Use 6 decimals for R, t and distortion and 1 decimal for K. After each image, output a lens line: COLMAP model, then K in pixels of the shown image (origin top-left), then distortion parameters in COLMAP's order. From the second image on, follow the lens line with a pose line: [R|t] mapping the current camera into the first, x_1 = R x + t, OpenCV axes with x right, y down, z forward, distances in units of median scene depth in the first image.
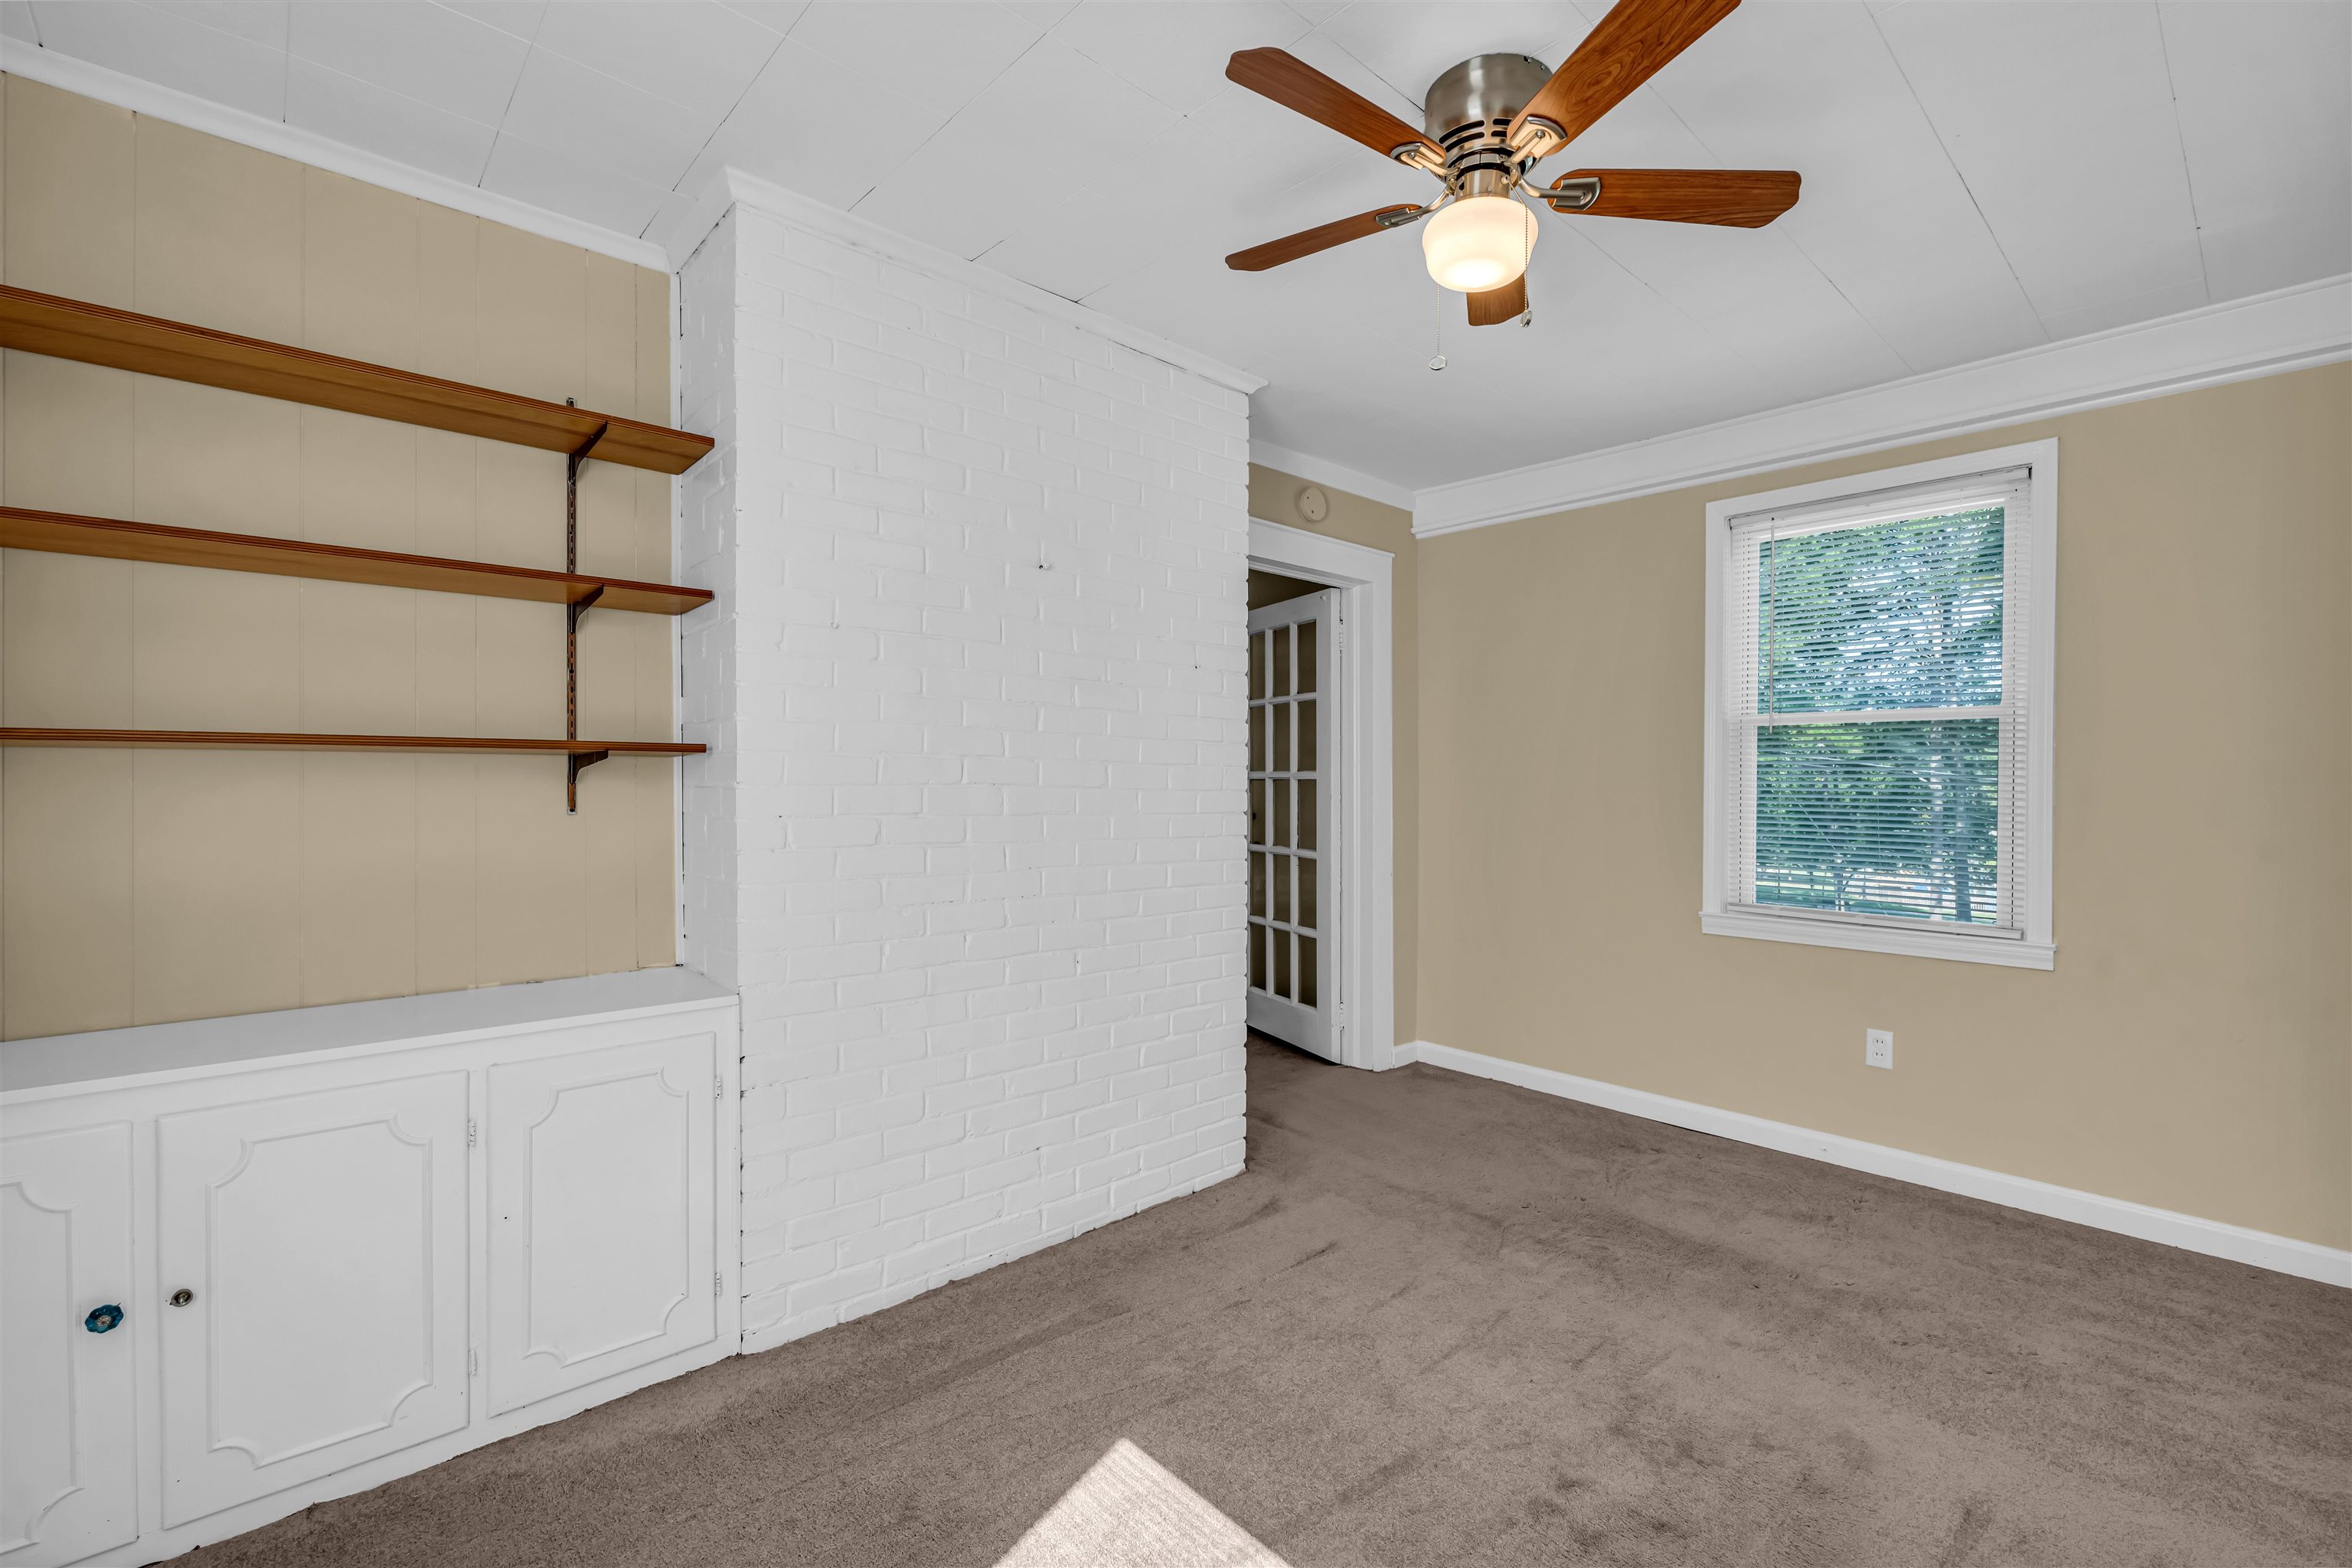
lens RADIAL K [[1026.9, 0, 1176.0], [0, 1026.9, 784.0], [0, 0, 1]] dist [-0.004635, -0.000148]
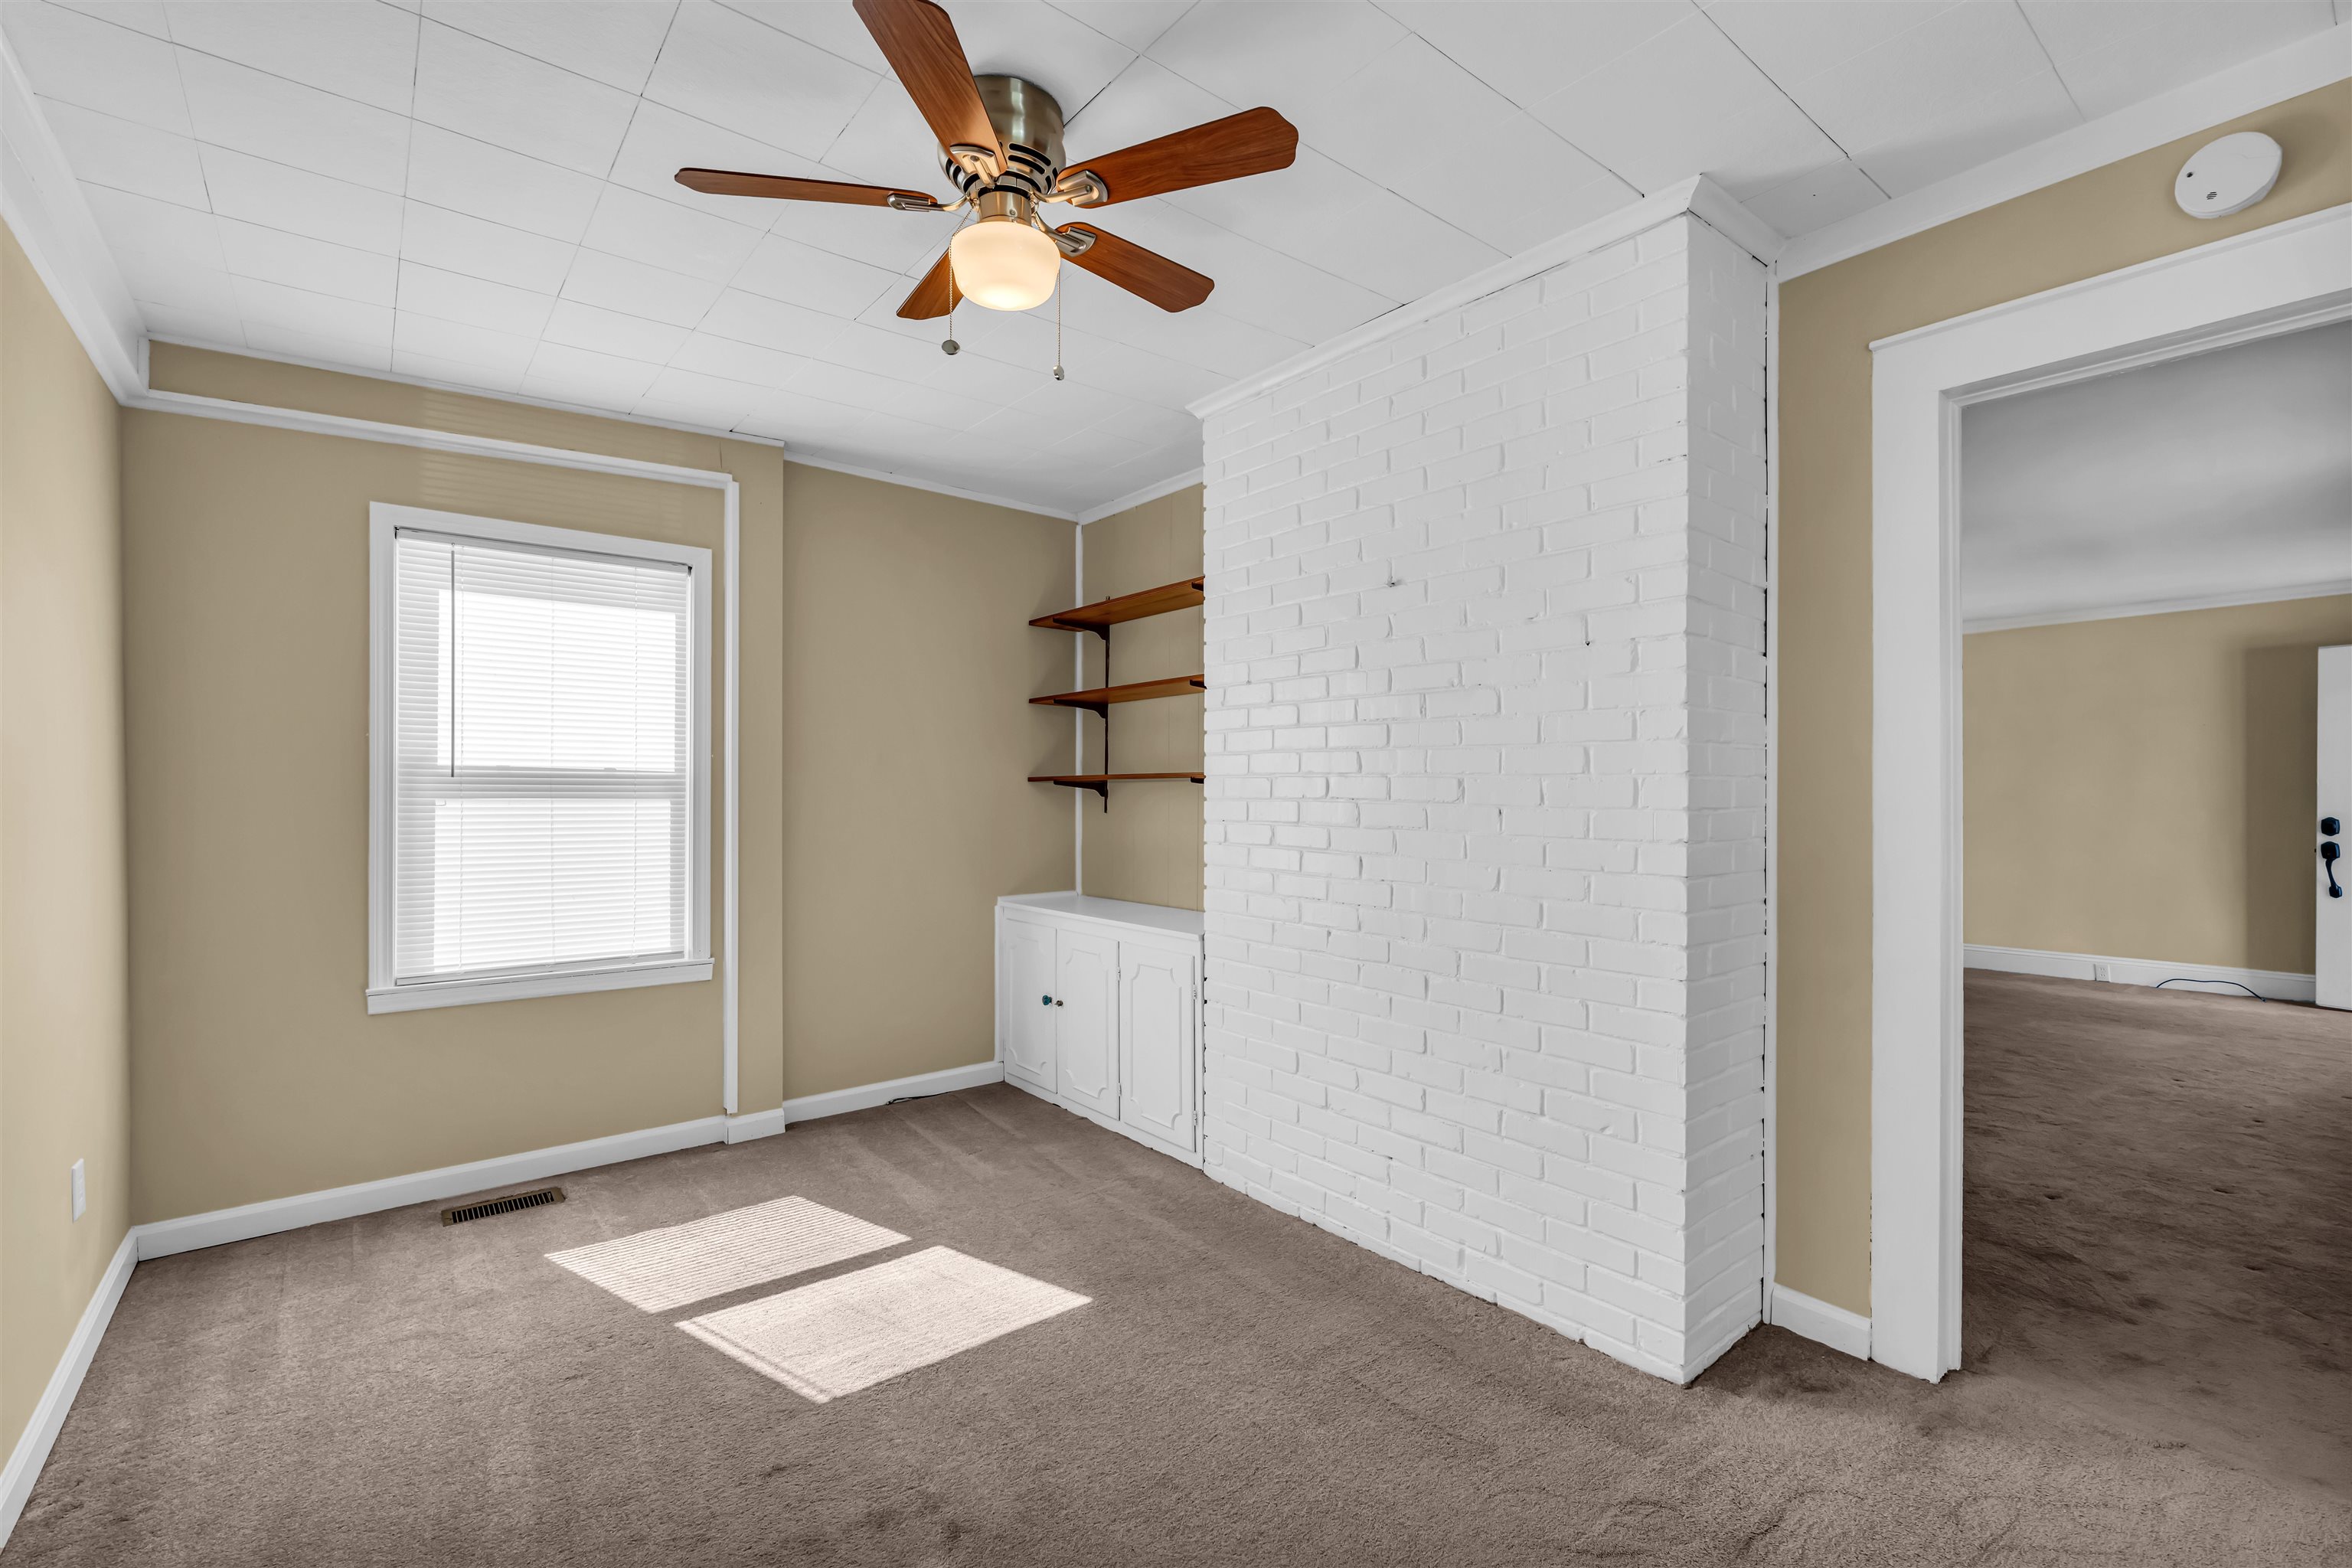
lens RADIAL K [[1026.9, 0, 1176.0], [0, 1026.9, 784.0], [0, 0, 1]] dist [-0.004635, -0.000148]
pose [[-0.076933, -0.017166, -0.996888, 1.141276], [0.000045, 0.999852, -0.017221, 0.004642], [0.997036, -0.001369, -0.076921, 1.102390]]
